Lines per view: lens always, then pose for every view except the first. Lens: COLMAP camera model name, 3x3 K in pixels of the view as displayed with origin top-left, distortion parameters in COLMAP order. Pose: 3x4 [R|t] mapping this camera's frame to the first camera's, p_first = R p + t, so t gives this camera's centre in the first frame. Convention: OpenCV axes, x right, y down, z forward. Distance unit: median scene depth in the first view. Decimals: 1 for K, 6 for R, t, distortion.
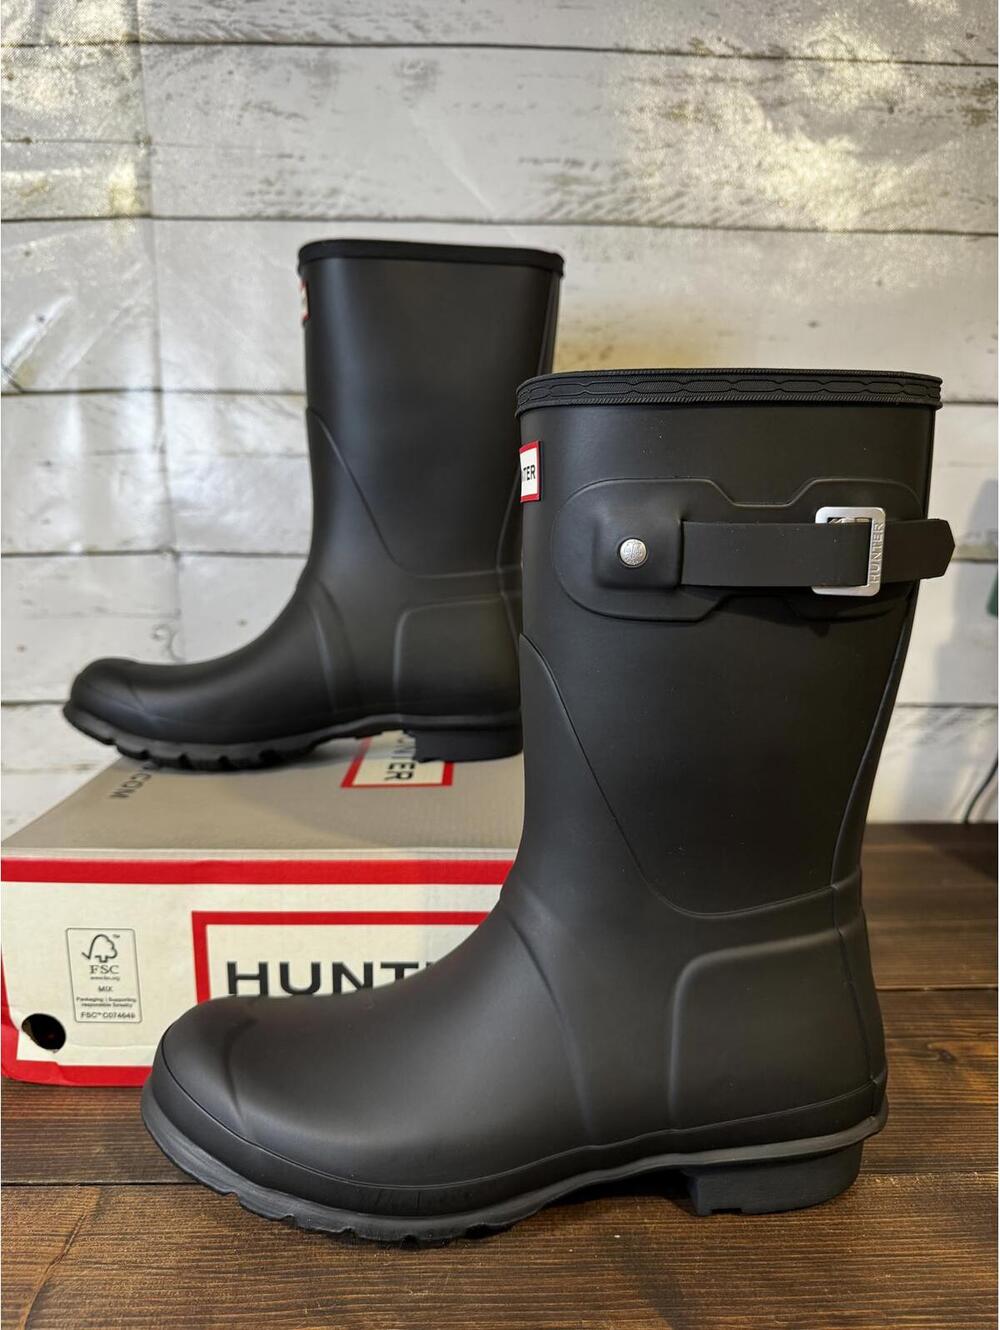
lens RADIAL K [[1030.7, 0, 511.6], [0, 1030.7, 682.3], [0, 0, 1]] dist [-0.021124, -0.000849]
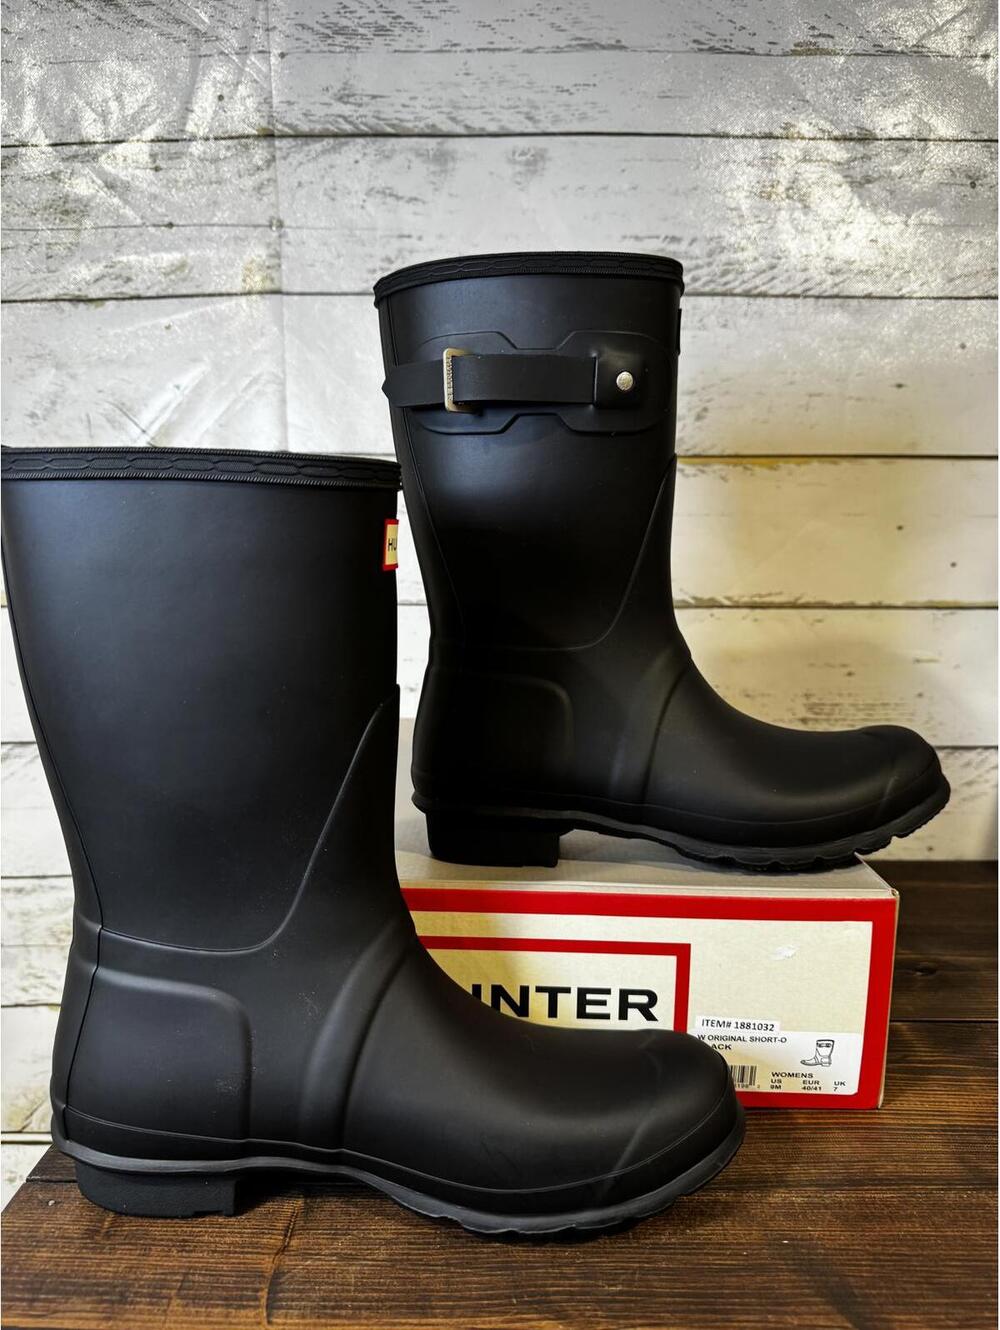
lens RADIAL K [[1030.7, 0, 489.0], [0, 1030.7, 673.4], [0, 0, 1]] dist [-0.021124, -0.000849]
pose [[0.998959, 0.003464, -0.045485, -0.082129], [-0.005308, 0.999166, -0.040491, -0.008689], [0.045307, 0.040690, 0.998144, -0.061526]]
